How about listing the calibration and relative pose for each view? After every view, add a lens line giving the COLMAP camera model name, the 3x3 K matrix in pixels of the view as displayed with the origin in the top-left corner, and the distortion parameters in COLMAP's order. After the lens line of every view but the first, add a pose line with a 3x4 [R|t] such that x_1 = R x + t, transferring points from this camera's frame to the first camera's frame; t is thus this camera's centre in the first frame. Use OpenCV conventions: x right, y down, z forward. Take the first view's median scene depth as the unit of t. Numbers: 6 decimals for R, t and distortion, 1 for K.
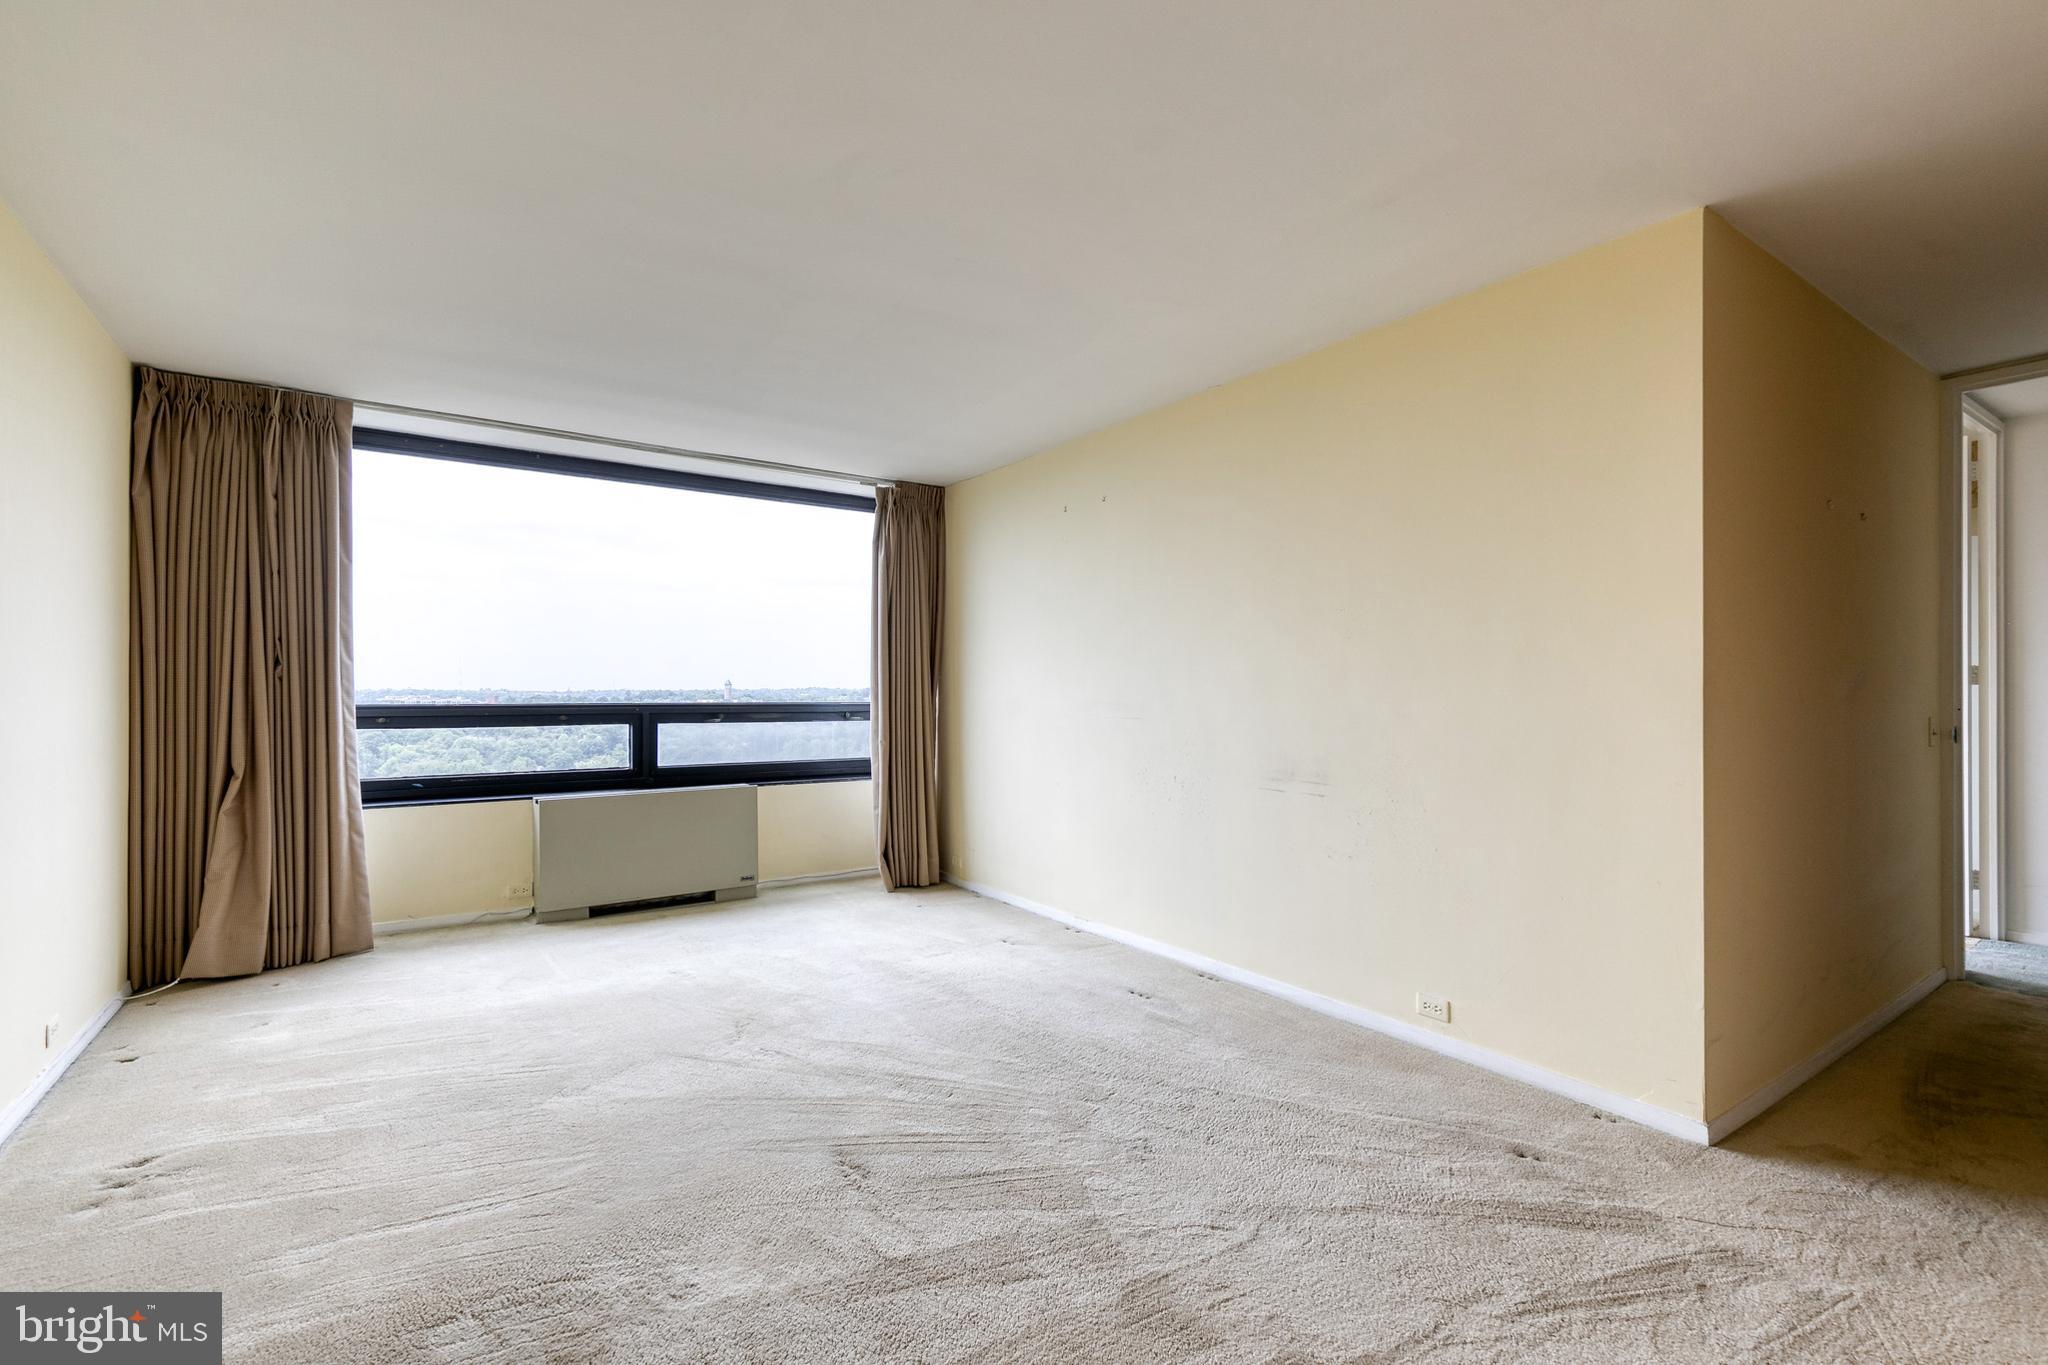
lens RADIAL K [[985.8, 0, 1024.0], [0, 985.8, 682.5], [0, 0, 1]] dist [0.001467, 0.000184]
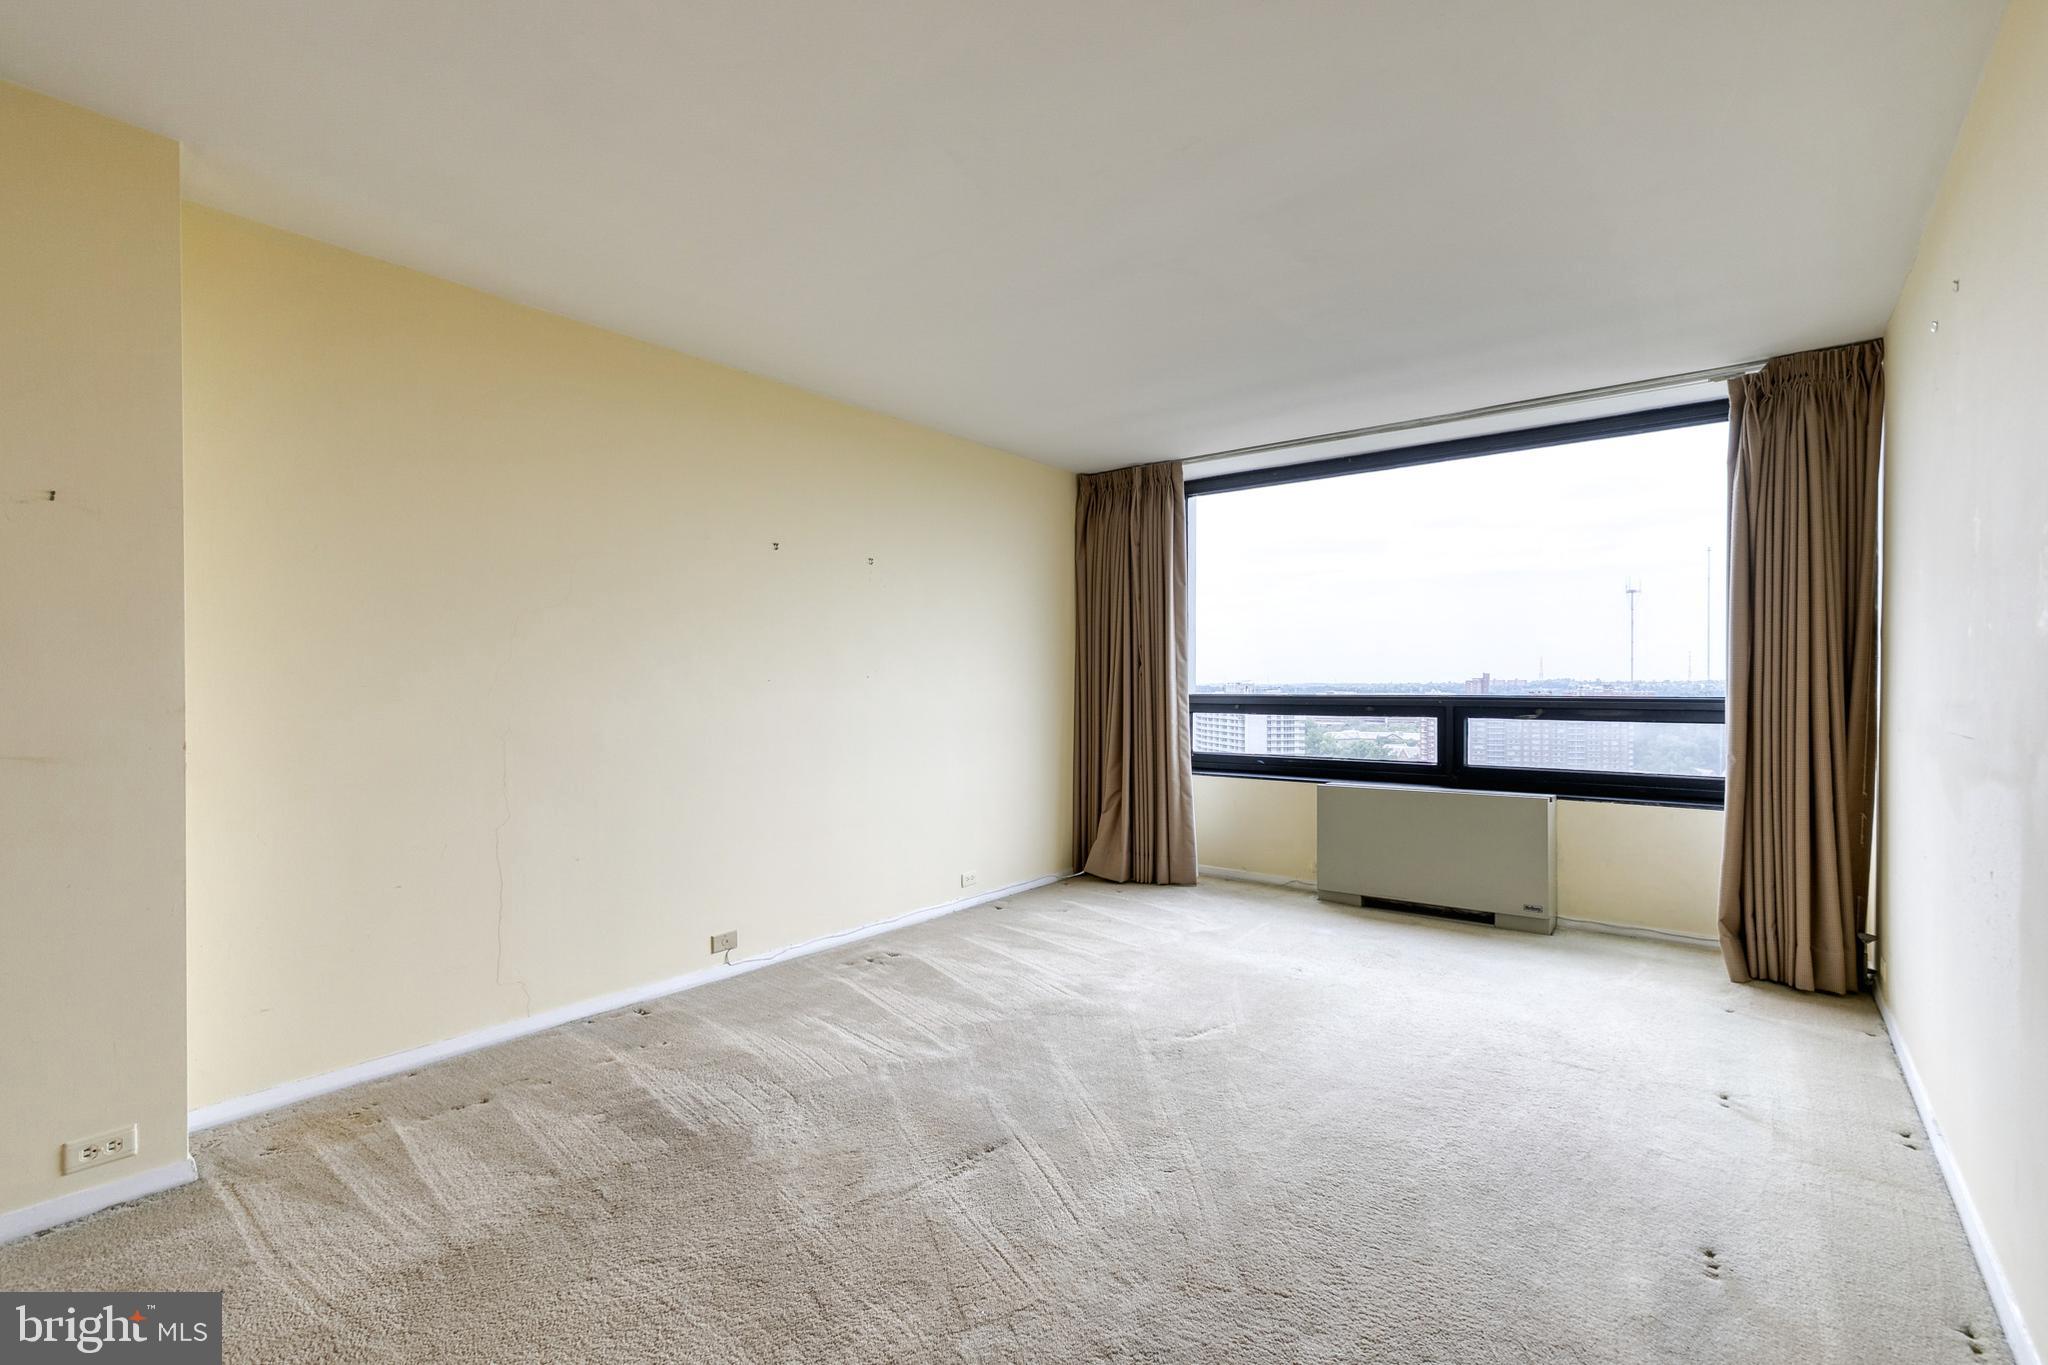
lens RADIAL K [[937.7, 0, 1037.9], [0, 937.7, 687.9], [0, 0, 1]] dist [0.009830, -0.000254]
pose [[0.263708, 0.000400, -0.964602, 0.404433], [0.012149, 0.999919, 0.003736, 0.005790], [0.964526, -0.012704, 0.263682, 0.425069]]
